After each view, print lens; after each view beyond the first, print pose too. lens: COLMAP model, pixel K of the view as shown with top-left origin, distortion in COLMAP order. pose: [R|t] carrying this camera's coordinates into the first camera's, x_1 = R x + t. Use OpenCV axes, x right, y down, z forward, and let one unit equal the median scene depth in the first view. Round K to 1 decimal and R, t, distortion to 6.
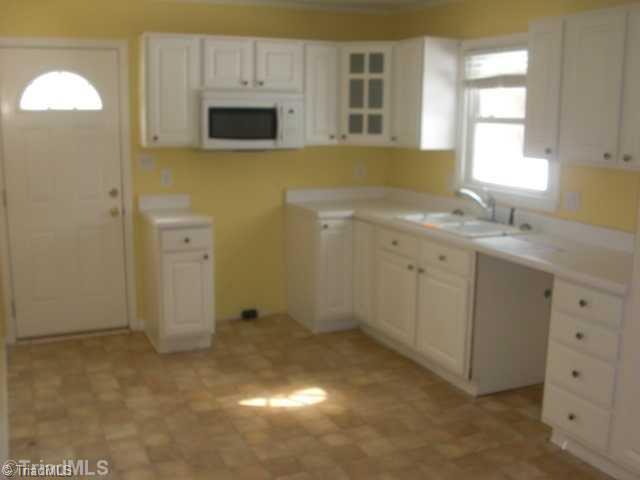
lens RADIAL K [[722.5, 0, 320.0], [0, 722.5, 240.0], [0, 0, 1]] dist [-0.139140, 0.015628]
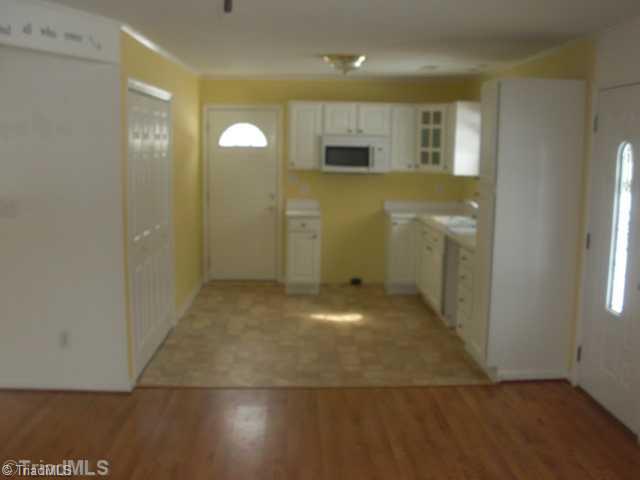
lens RADIAL K [[722.5, 0, 320.0], [0, 722.5, 240.0], [0, 0, 1]] dist [-0.139140, 0.015628]
pose [[0.925410, 0.054983, -0.374958, 0.445066], [-0.073139, 0.996730, -0.034353, 0.082648], [0.371844, 0.059215, 0.926405, -0.495288]]
